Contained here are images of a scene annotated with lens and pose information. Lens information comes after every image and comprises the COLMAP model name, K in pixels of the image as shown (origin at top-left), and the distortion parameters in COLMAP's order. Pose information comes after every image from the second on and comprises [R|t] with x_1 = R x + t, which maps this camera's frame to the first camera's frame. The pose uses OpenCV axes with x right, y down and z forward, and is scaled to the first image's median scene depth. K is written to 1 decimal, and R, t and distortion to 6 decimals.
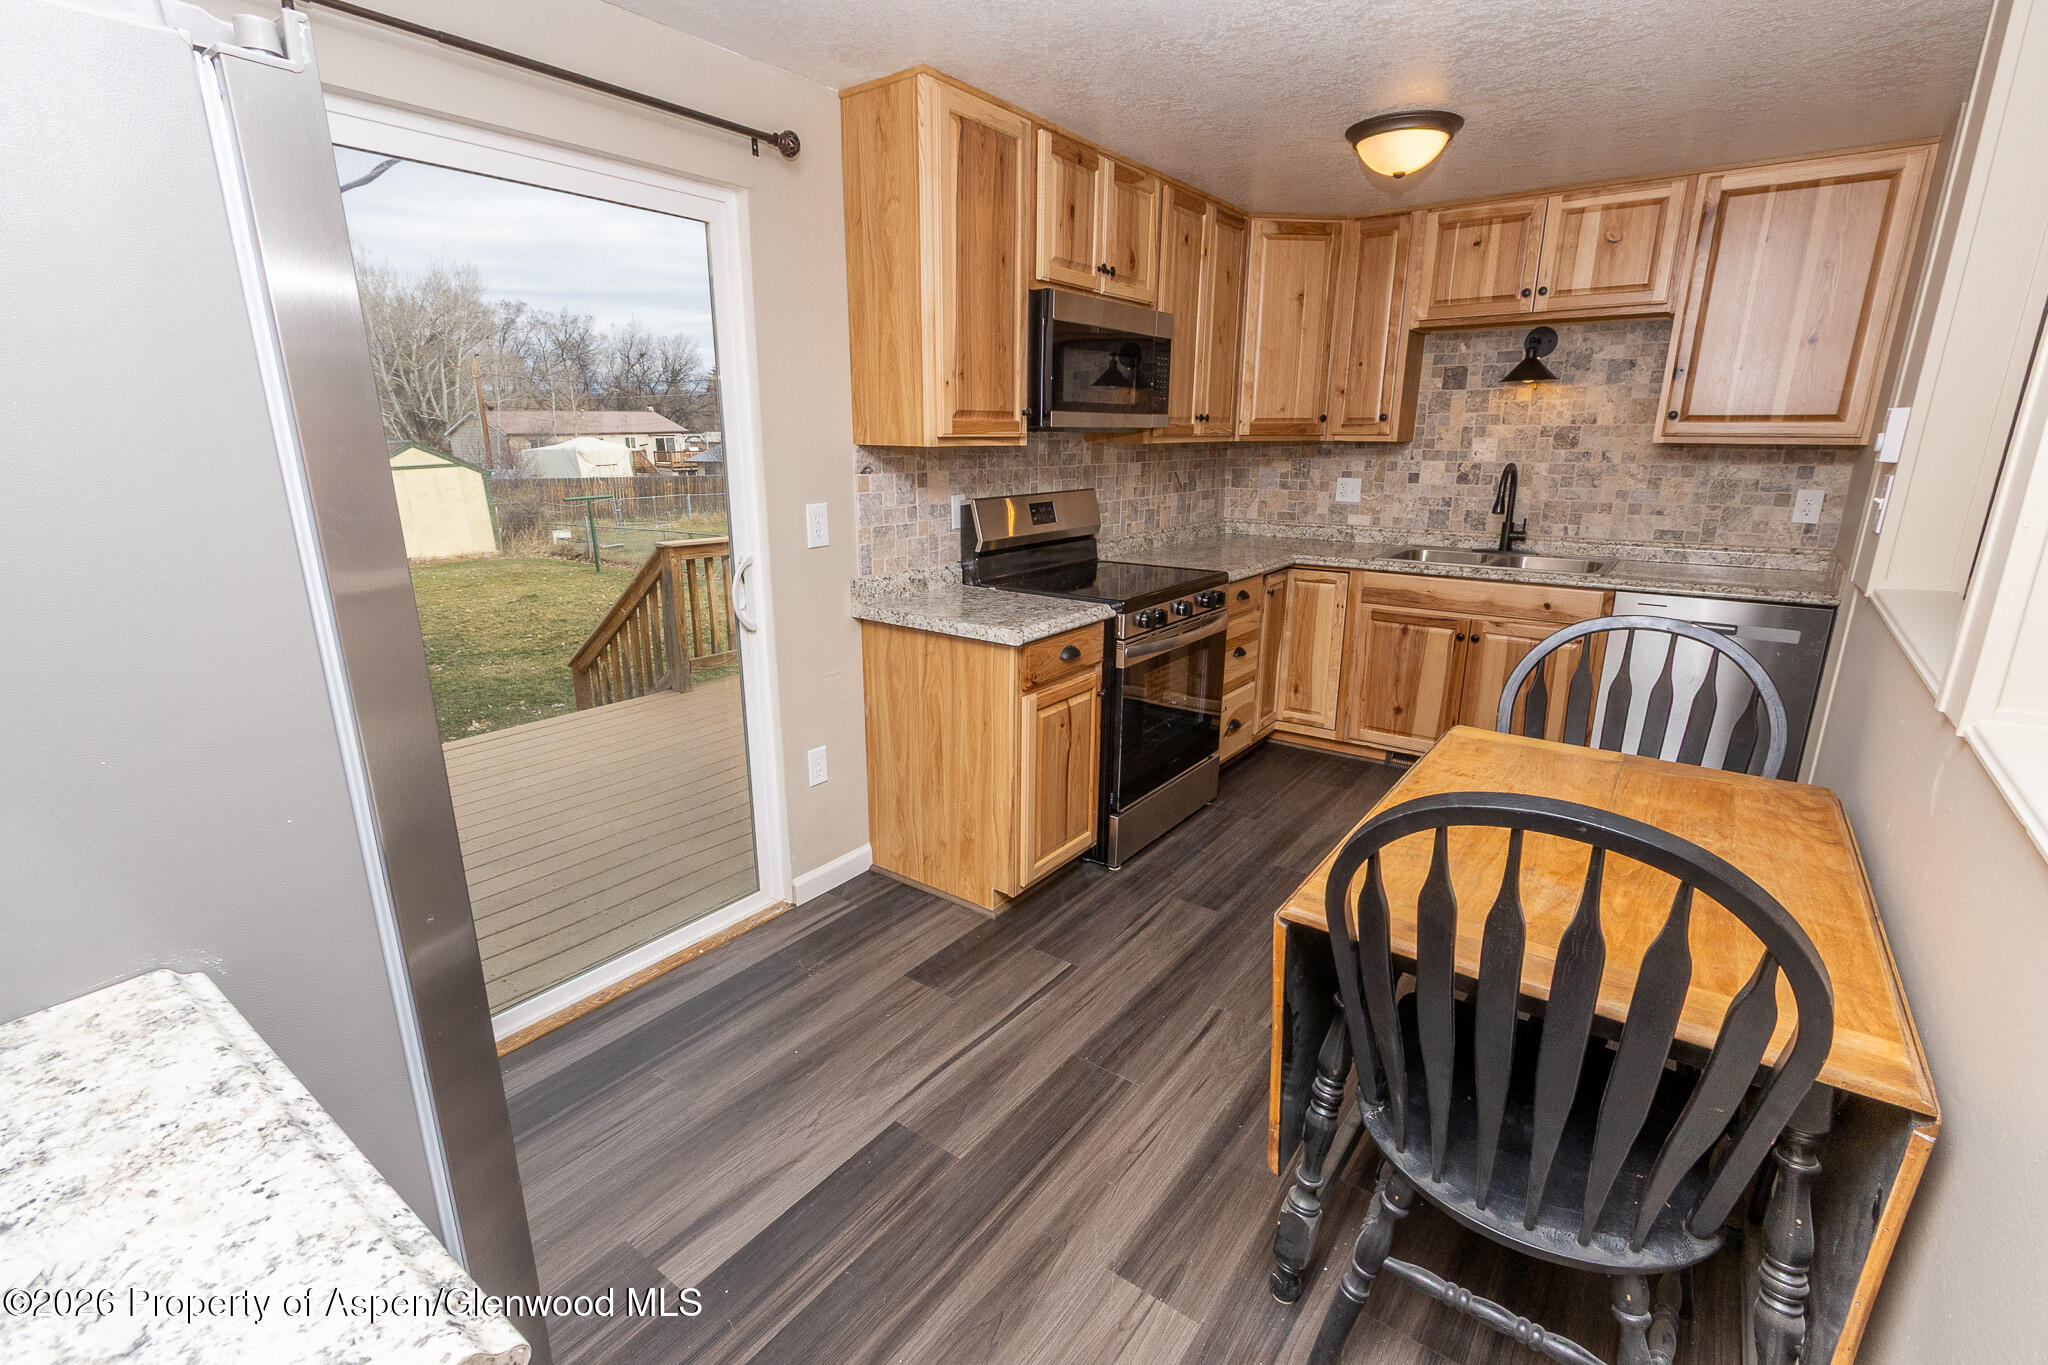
lens RADIAL K [[927.1, 0, 1014.8], [0, 927.1, 678.5], [0, 0, 1]] dist [0.003077, -0.000224]
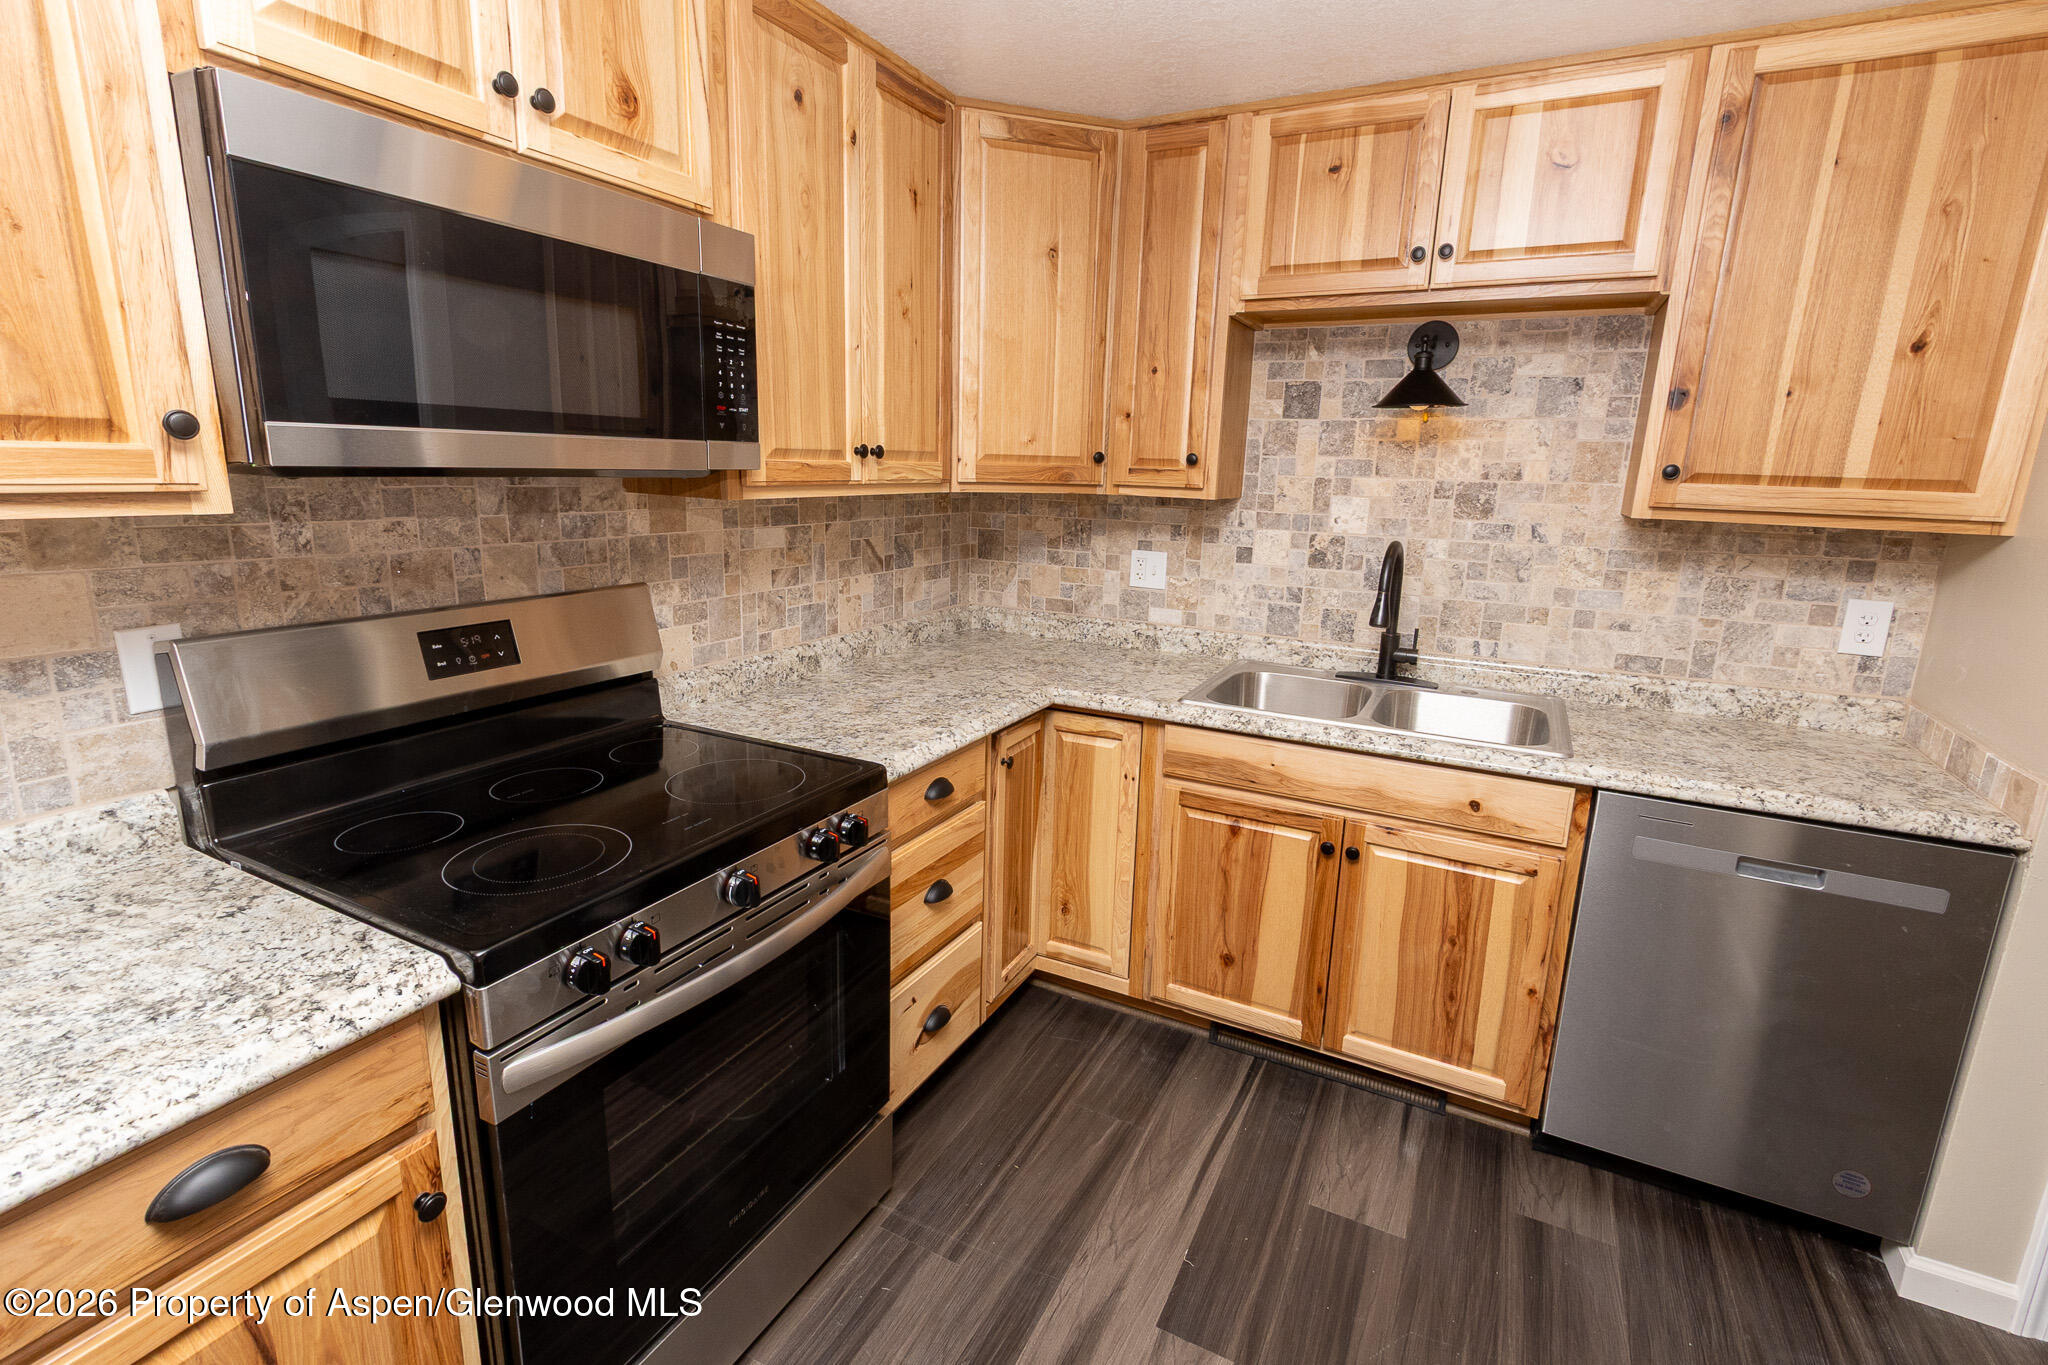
lens RADIAL K [[921.7, 0, 1026.7], [0, 921.7, 663.8], [0, 0, 1]] dist [0.001872, 0.000114]
pose [[0.986636, -0.008701, 0.162706, 0.202910], [0.015621, 0.999025, -0.041298, -0.133030], [-0.162188, 0.043287, 0.985810, 0.457289]]
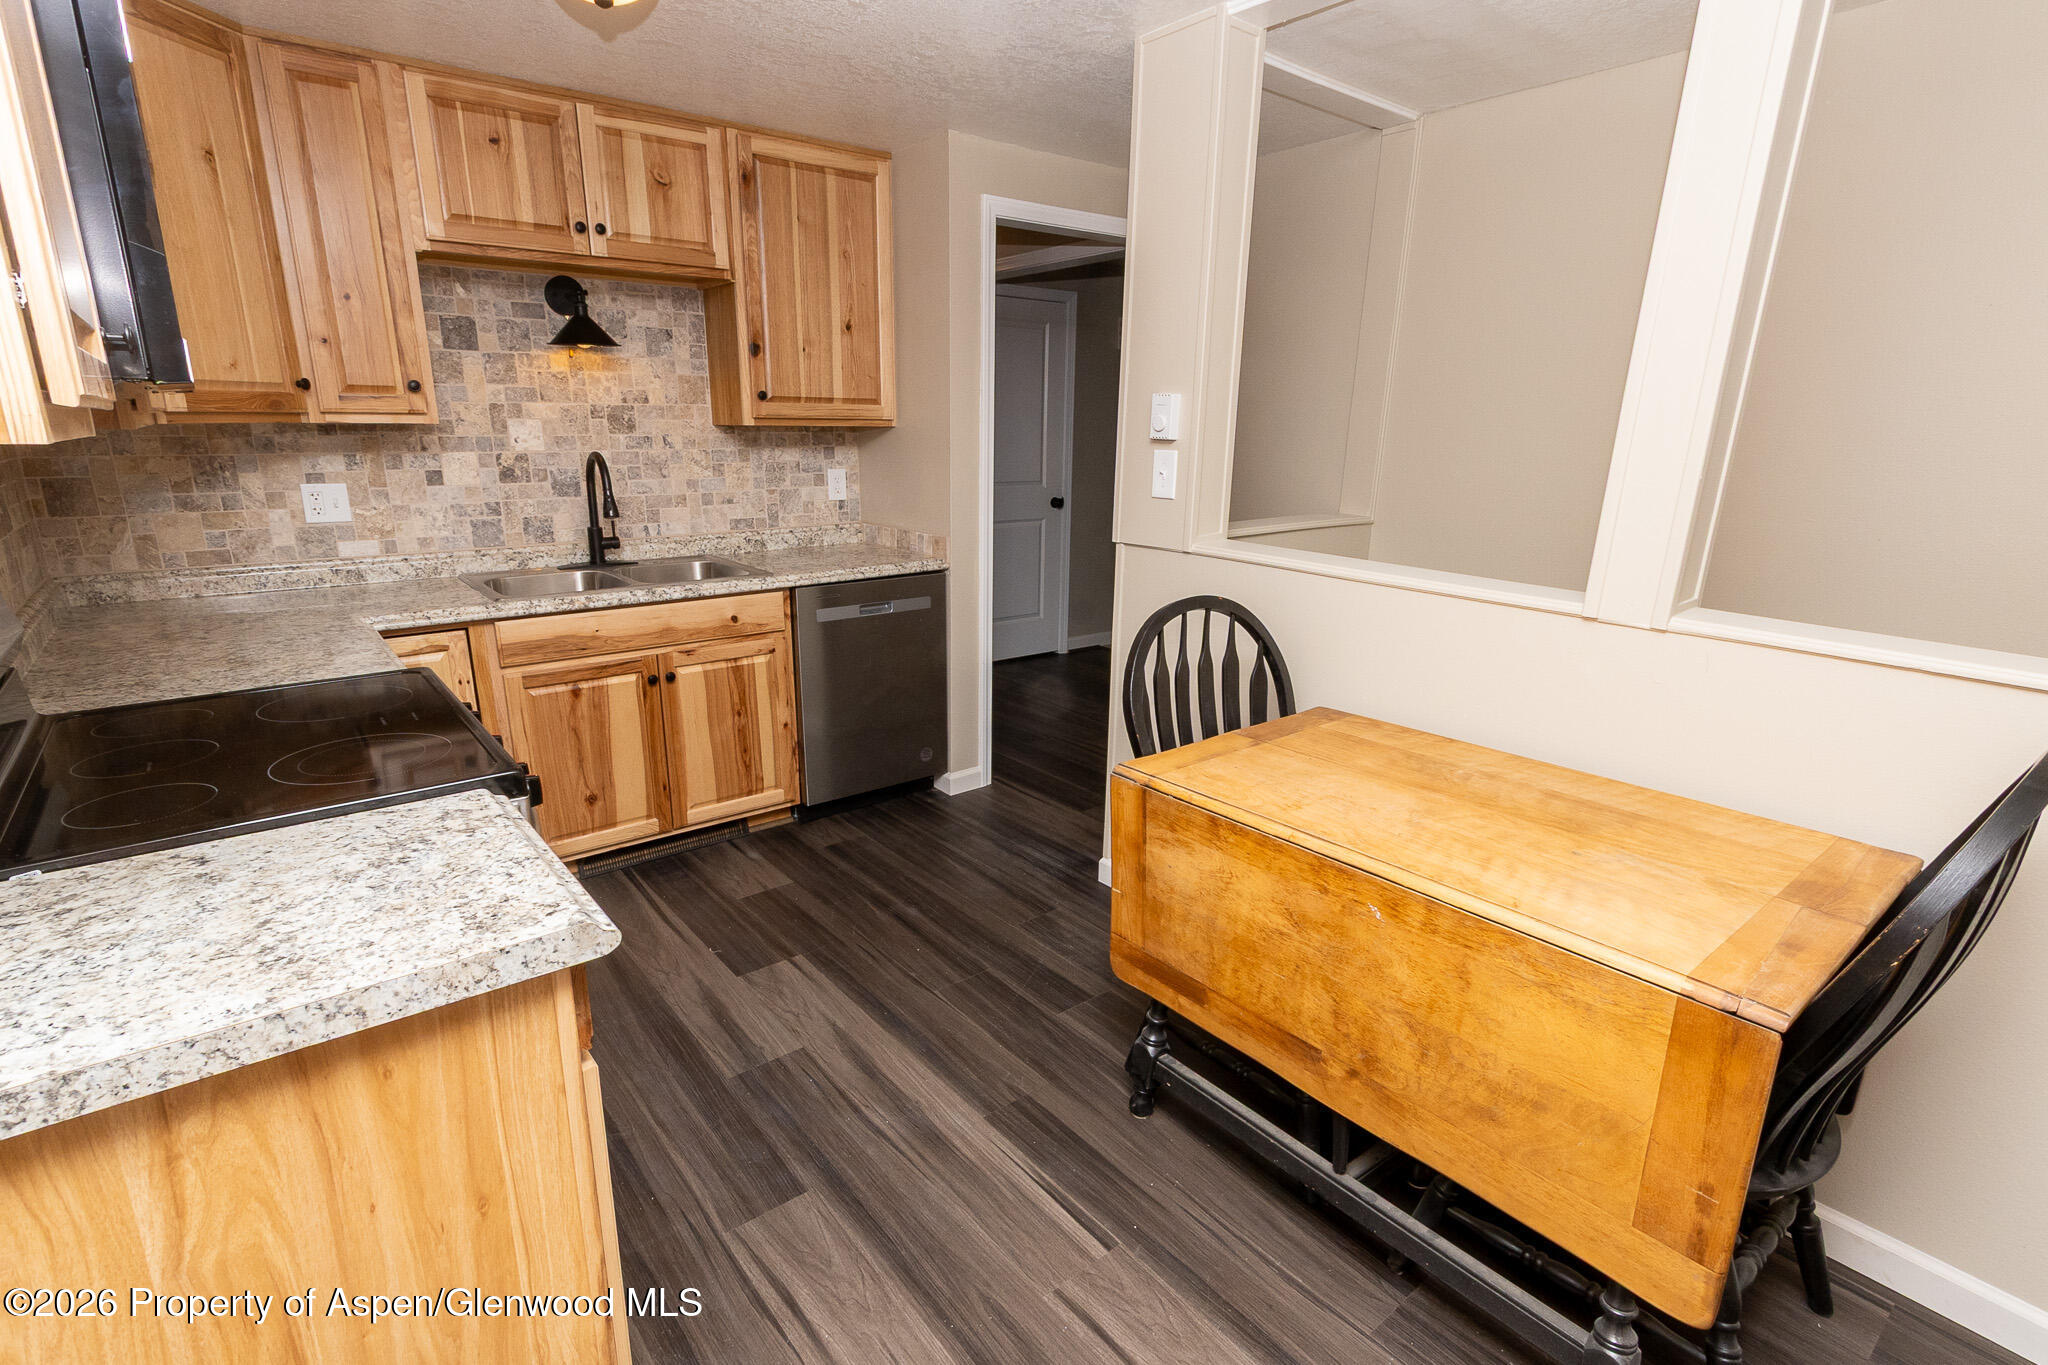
lens RADIAL K [[985.9, 0, 1014.4], [0, 985.9, 699.6], [0, 0, 1]] dist [0.017796, -0.013590]
pose [[0.253661, -0.261609, 0.931245, -0.204705], [0.242990, 0.949095, 0.200436, -0.116921], [-0.936276, 0.175441, 0.304317, 0.459050]]
